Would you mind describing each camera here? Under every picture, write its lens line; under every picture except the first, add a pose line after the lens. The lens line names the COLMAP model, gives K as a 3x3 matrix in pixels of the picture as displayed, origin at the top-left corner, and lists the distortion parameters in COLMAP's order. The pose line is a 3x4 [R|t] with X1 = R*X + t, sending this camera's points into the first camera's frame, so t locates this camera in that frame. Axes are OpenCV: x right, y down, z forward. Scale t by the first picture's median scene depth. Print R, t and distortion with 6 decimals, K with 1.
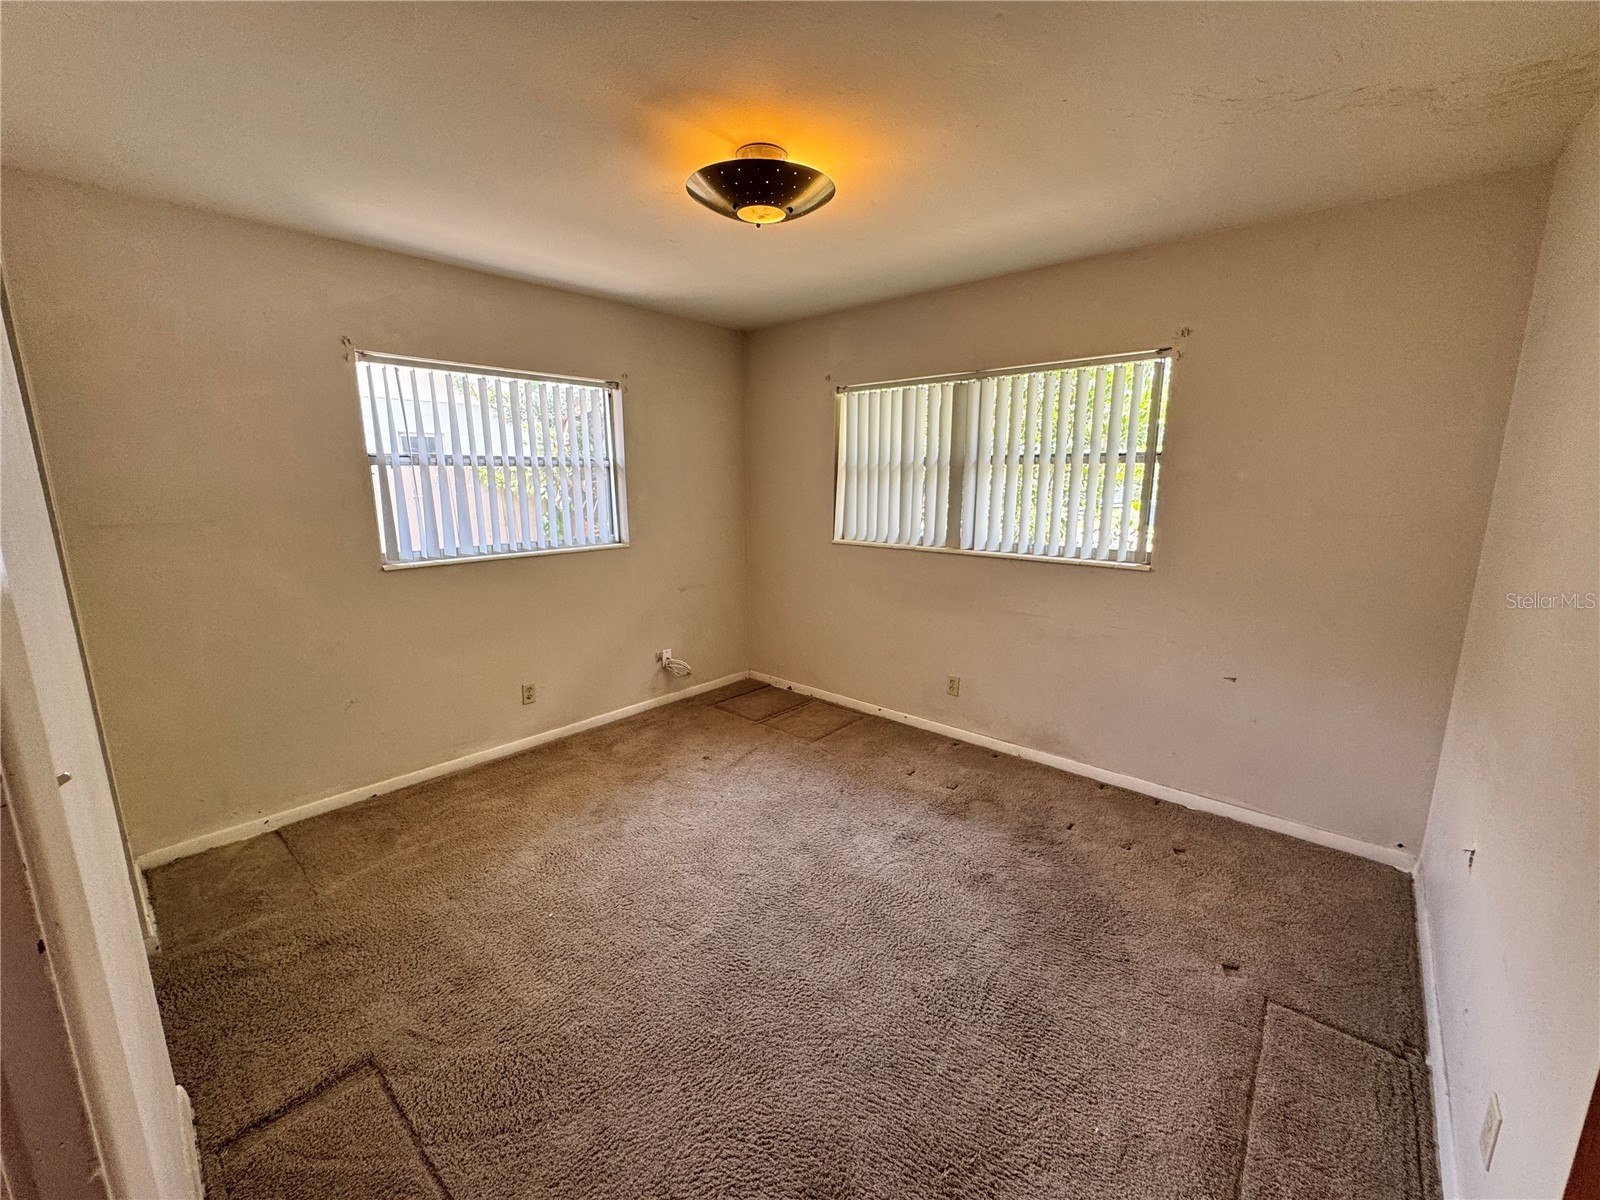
lens RADIAL K [[642.2, 0, 796.4], [0, 642.2, 599.4], [0, 0, 1]] dist [-0.004399, 0.000834]
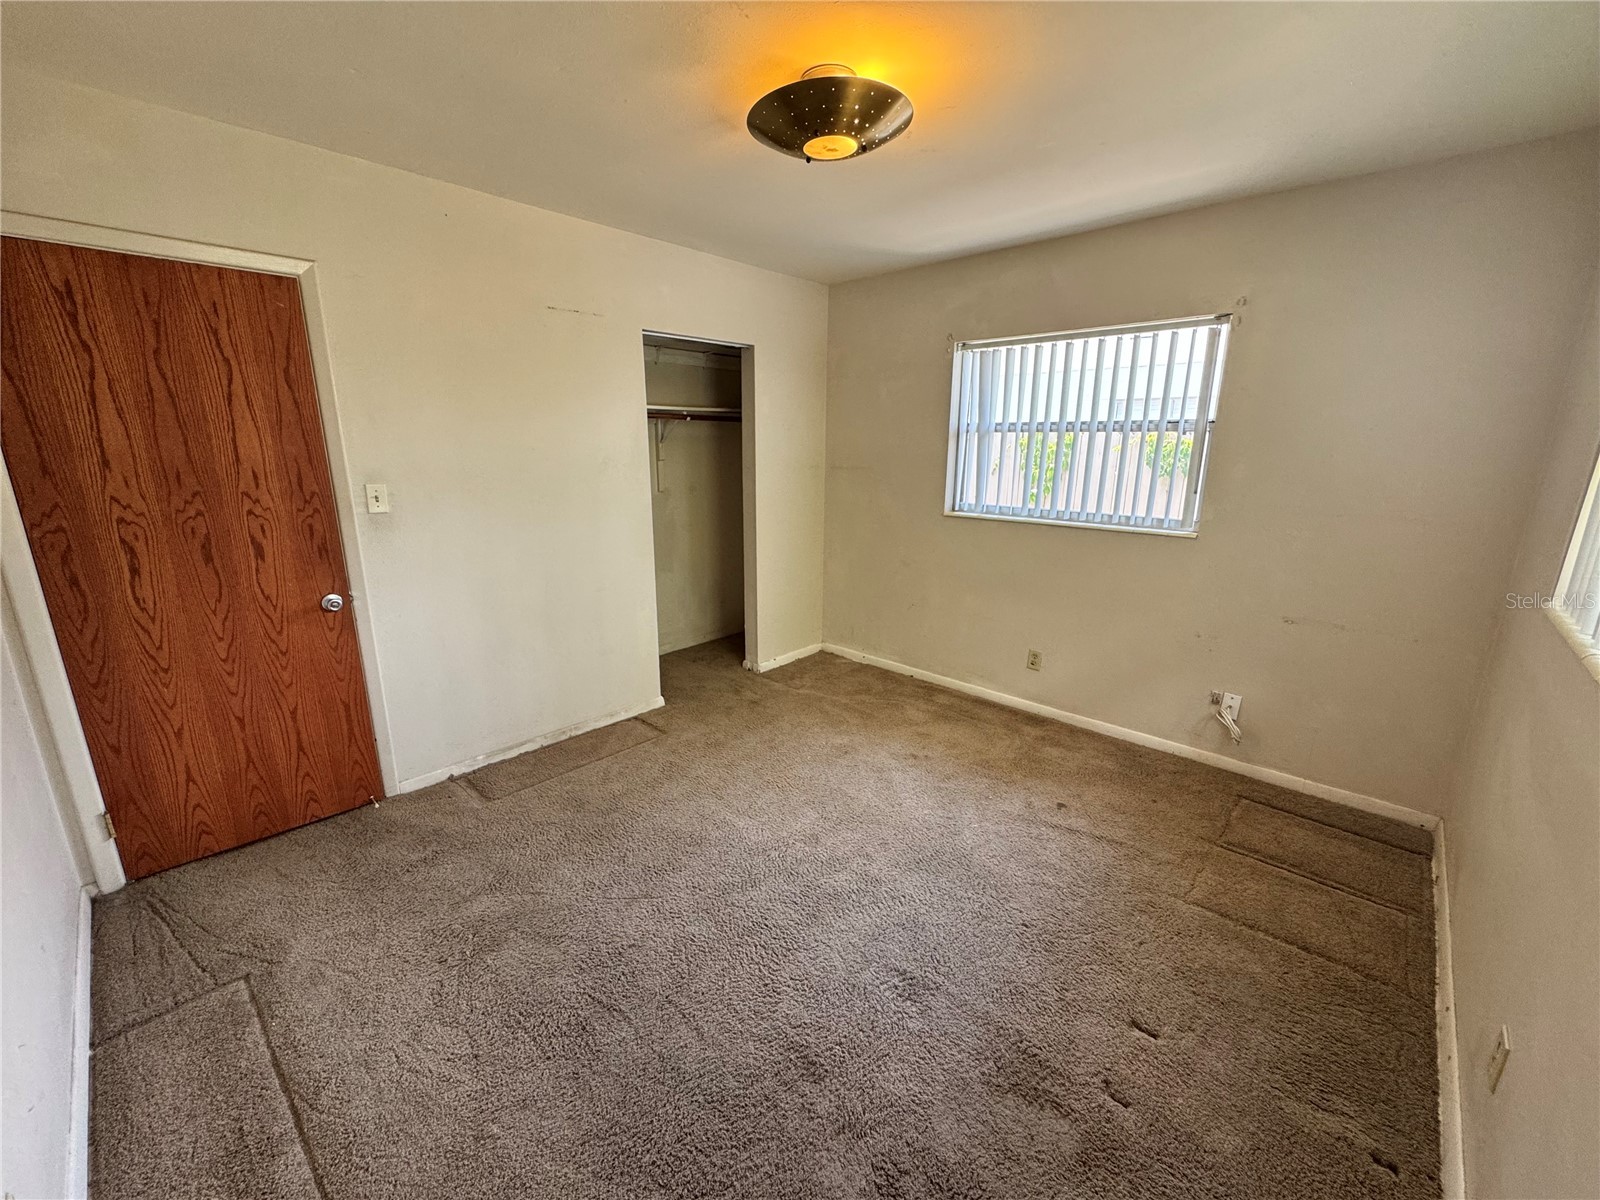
lens RADIAL K [[642.2, 0, 803.0], [0, 642.2, 597.9], [0, 0, 1]] dist [-0.004399, 0.000834]
pose [[-0.023824, 0.238175, -0.970930, 0.573644], [-0.194309, 0.951581, 0.238196, -0.120806], [0.980651, 0.194335, 0.023609, 0.626499]]
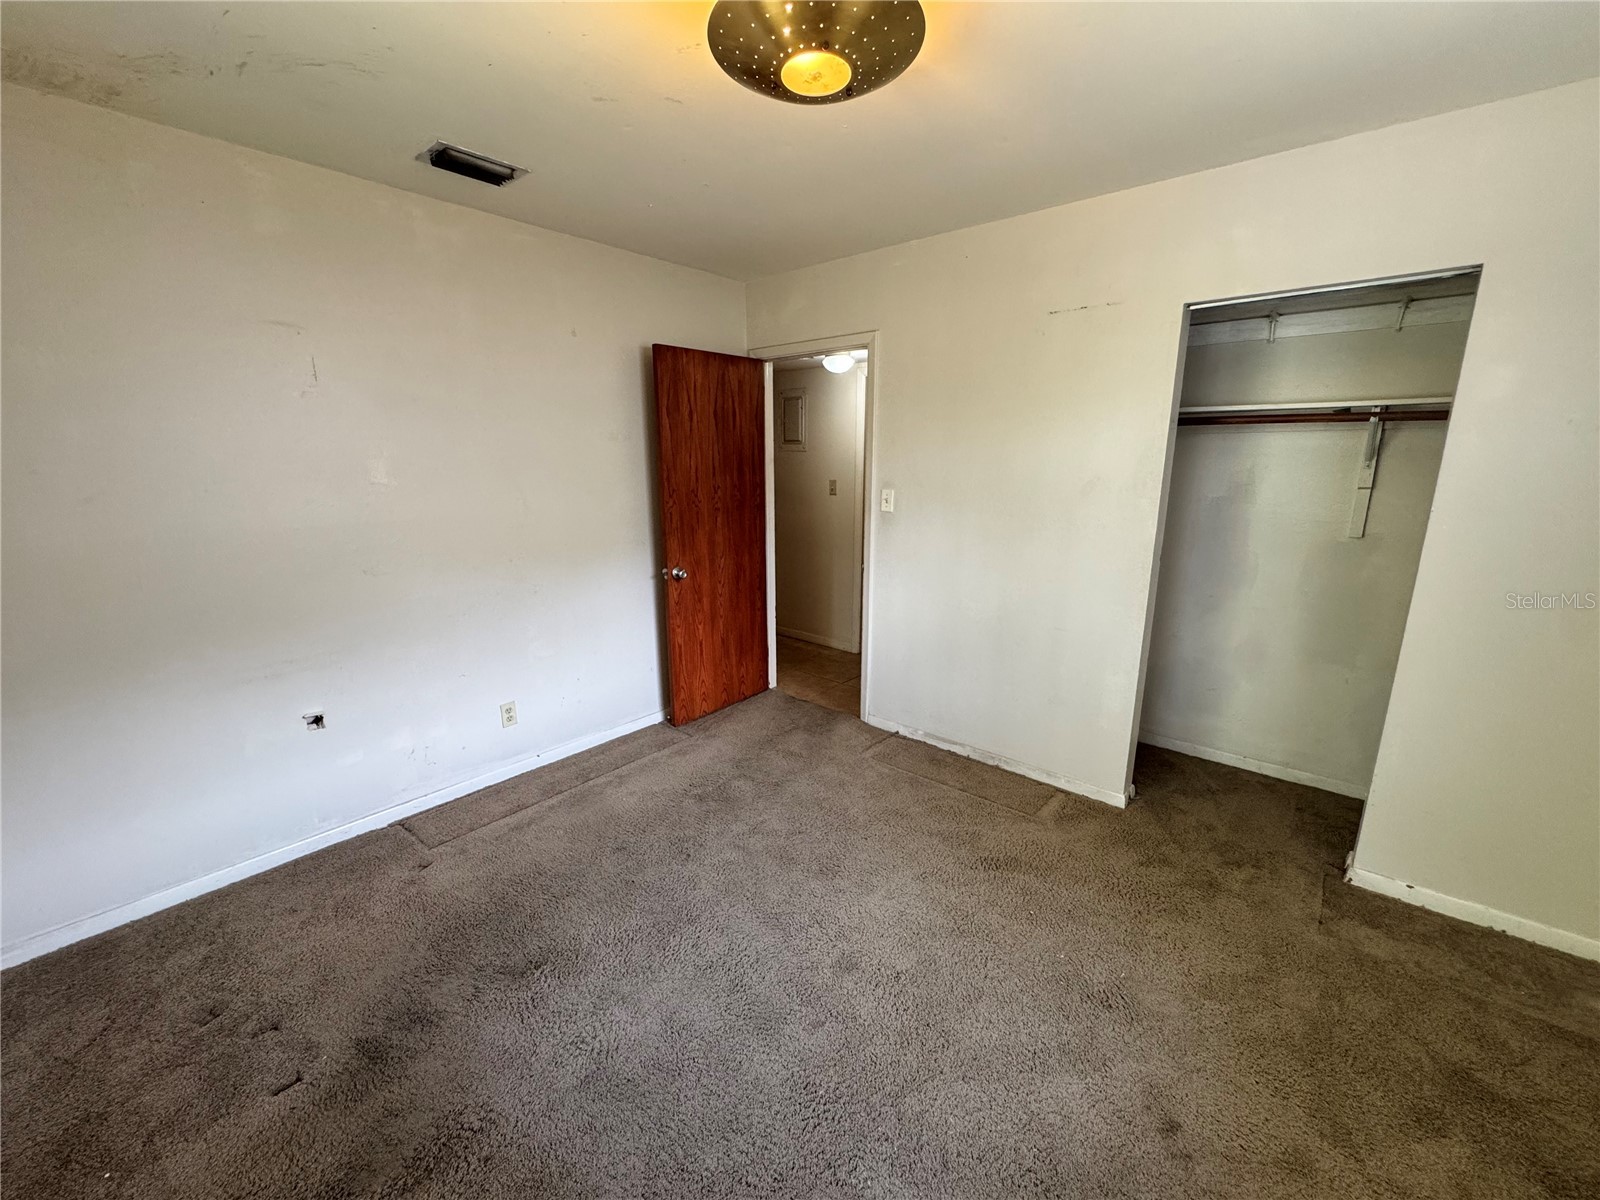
lens RADIAL K [[642.2, 0, 797.6], [0, 642.2, 602.2], [0, 0, 1]] dist [-0.004399, 0.000834]
pose [[-0.999867, 0.004294, -0.015759, -0.007075], [-0.002449, 0.914511, 0.404555, -0.211163], [0.016149, 0.404539, -0.914378, 1.089629]]
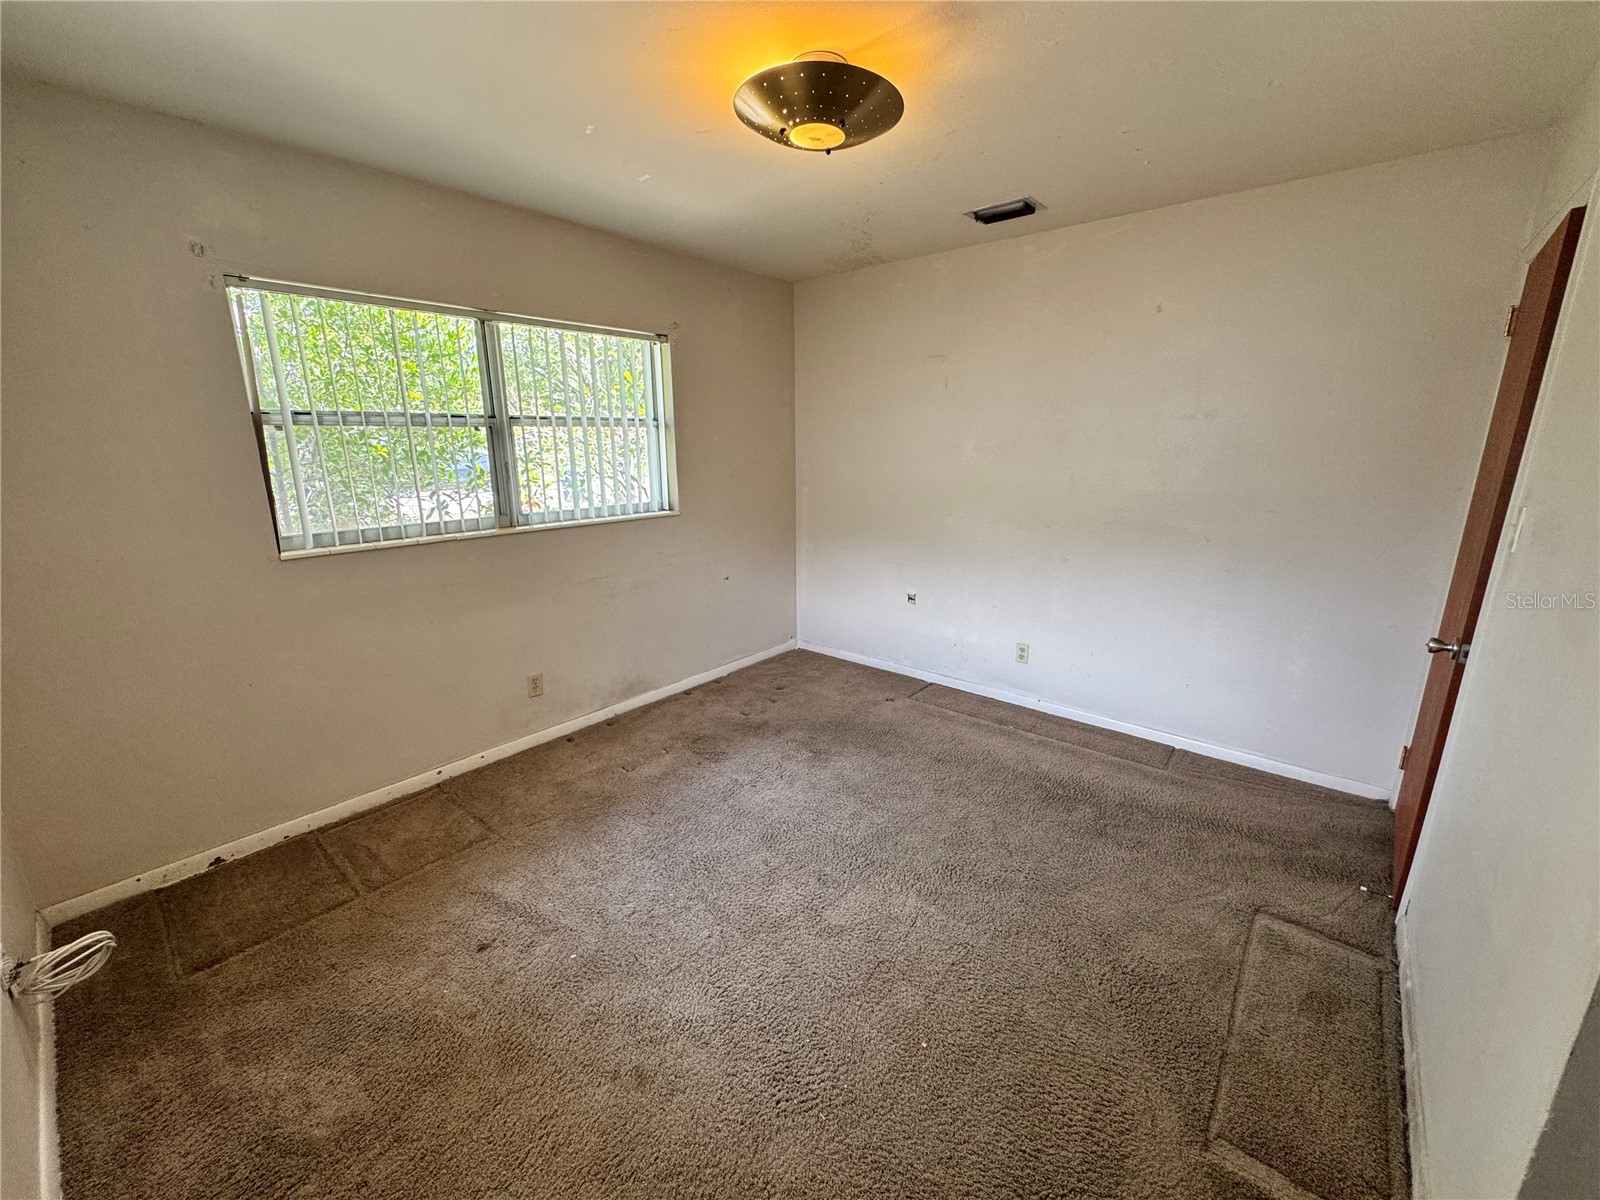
lens RADIAL K [[642.2, 0, 795.3], [0, 642.2, 600.1], [0, 0, 1]] dist [-0.004399, 0.000834]
pose [[-0.018414, -0.242891, 0.969879, -0.619681], [0.194811, 0.950580, 0.241756, -0.124928], [-0.980668, 0.193395, 0.029813, 0.660644]]
